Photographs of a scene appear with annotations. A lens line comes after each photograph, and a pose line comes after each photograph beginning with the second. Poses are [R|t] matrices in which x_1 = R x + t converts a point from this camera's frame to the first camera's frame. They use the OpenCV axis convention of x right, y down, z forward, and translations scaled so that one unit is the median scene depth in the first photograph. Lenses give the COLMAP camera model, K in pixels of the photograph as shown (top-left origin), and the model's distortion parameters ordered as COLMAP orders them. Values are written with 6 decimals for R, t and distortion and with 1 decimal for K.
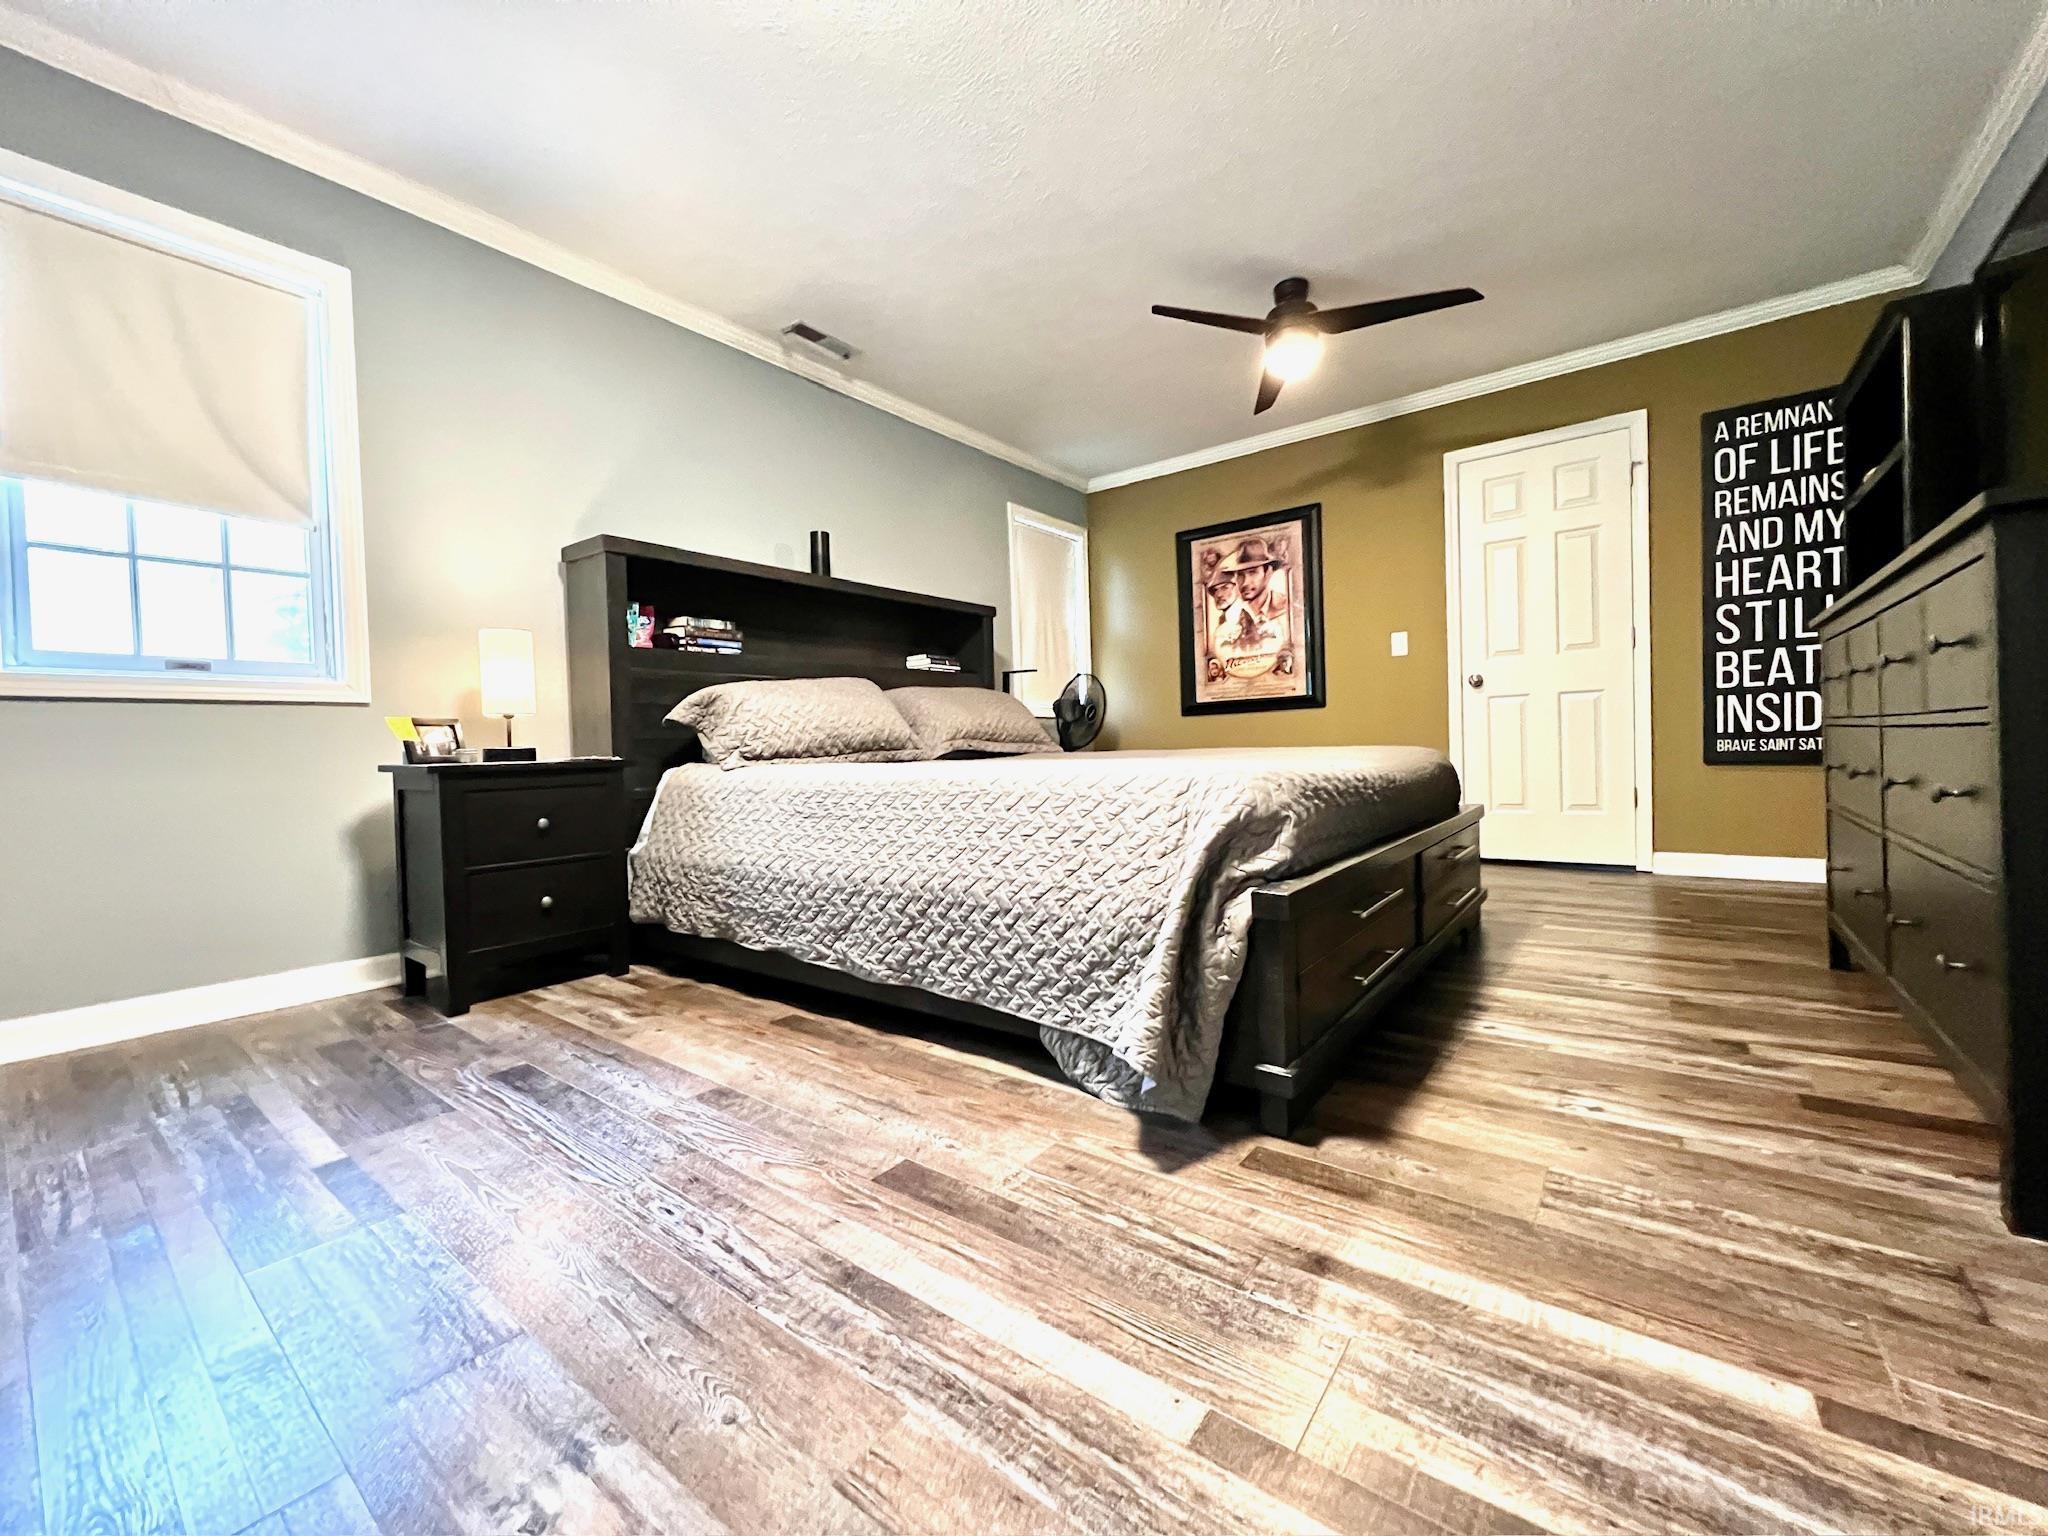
lens RADIAL K [[817.2, 0, 1029.7], [0, 817.2, 767.5], [0, 0, 1]] dist [-0.002133, 0.000192]
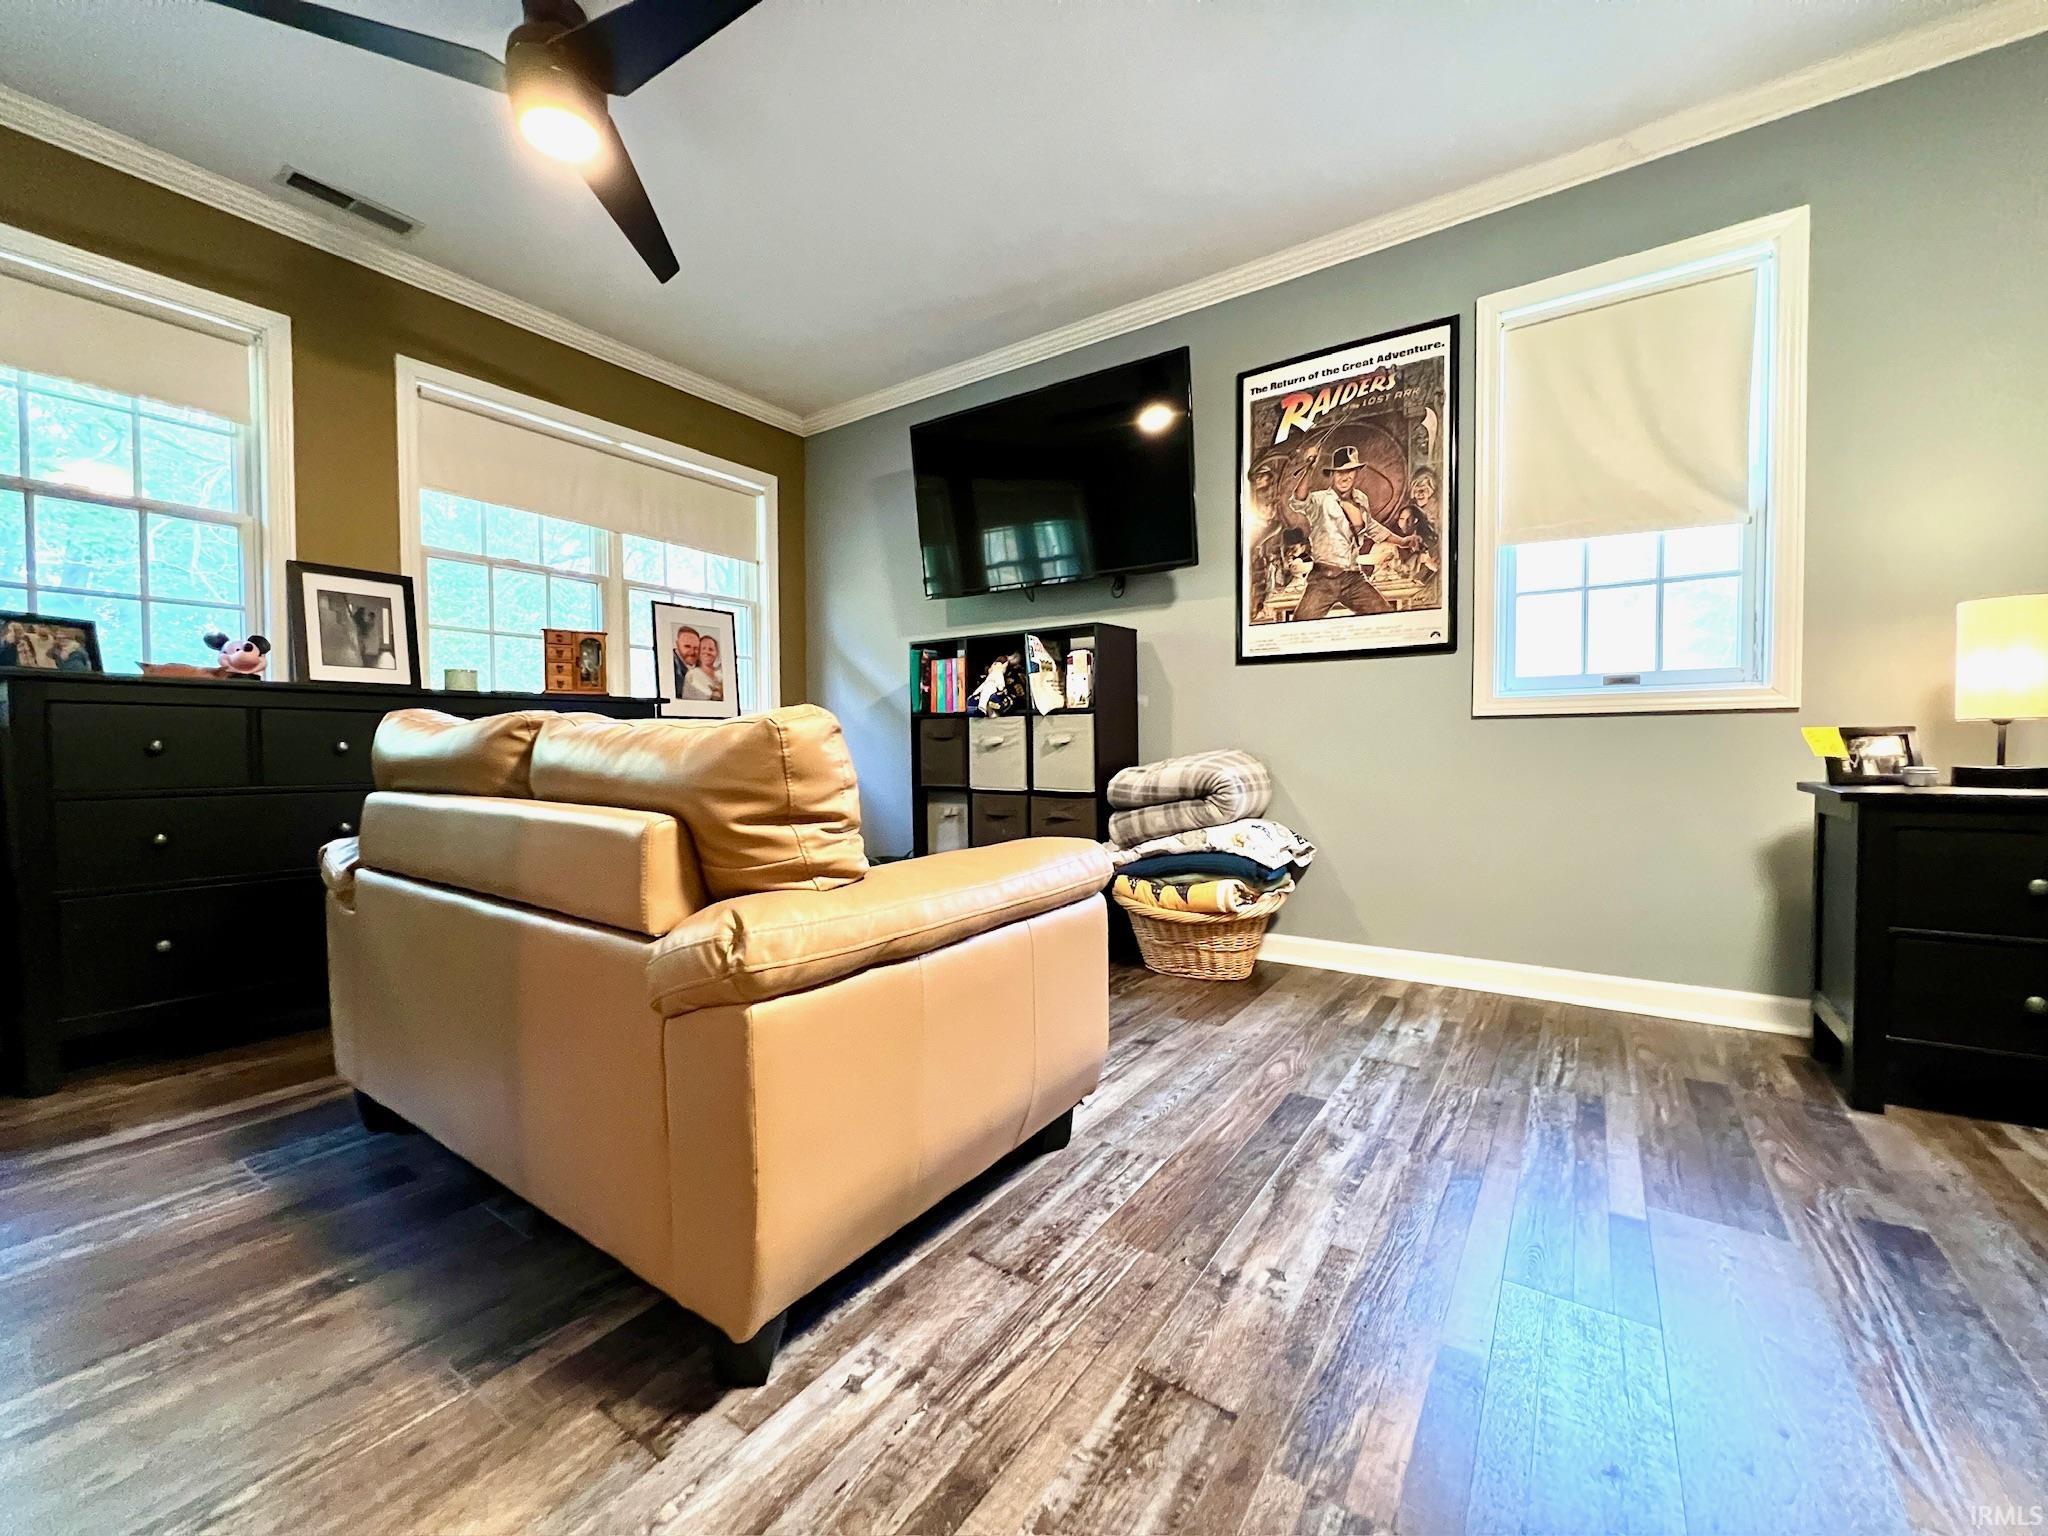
lens RADIAL K [[817.2, 0, 1016.9], [0, 817.2, 767.4], [0, 0, 1]] dist [-0.002133, 0.000192]
pose [[0.041972, 0.053853, -0.997666, 0.030531], [-0.016261, 0.998451, 0.053211, -0.058625], [0.998986, 0.013990, 0.042783, 0.162737]]
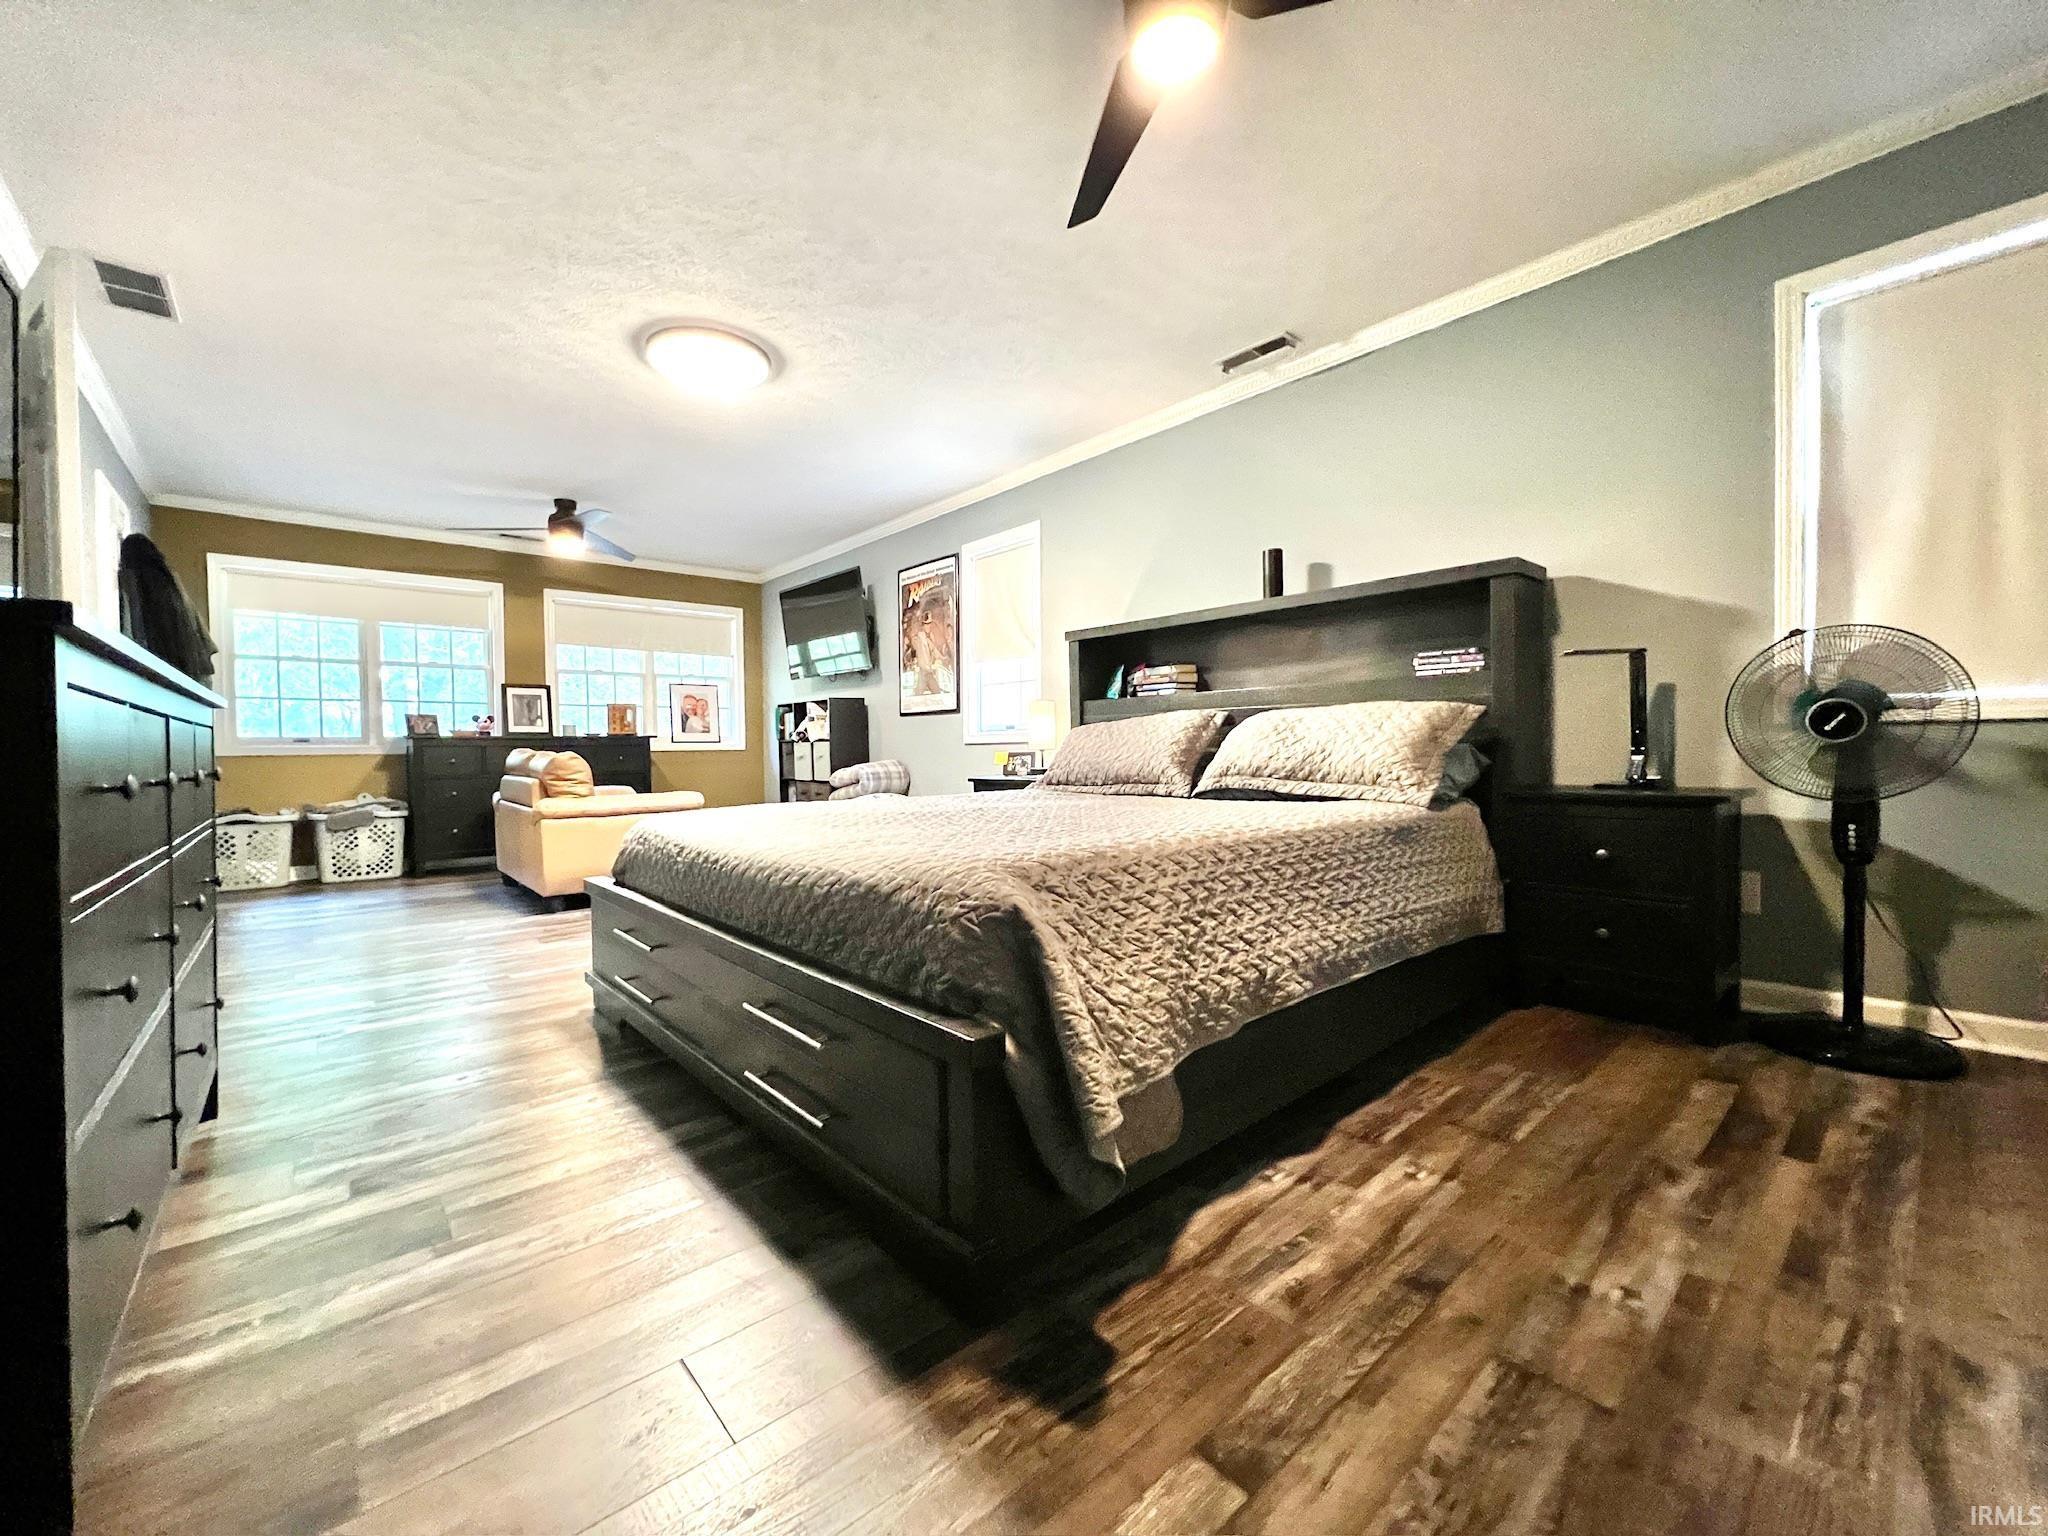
lens RADIAL K [[817.2, 0, 1024.1], [0, 817.2, 775.4], [0, 0, 1]] dist [-0.002133, 0.000192]
pose [[-0.194183, 0.064748, -0.978826, 1.292812], [-0.000669, 0.997810, 0.066137, -0.148167], [0.980965, 0.013497, -0.193715, 1.545286]]
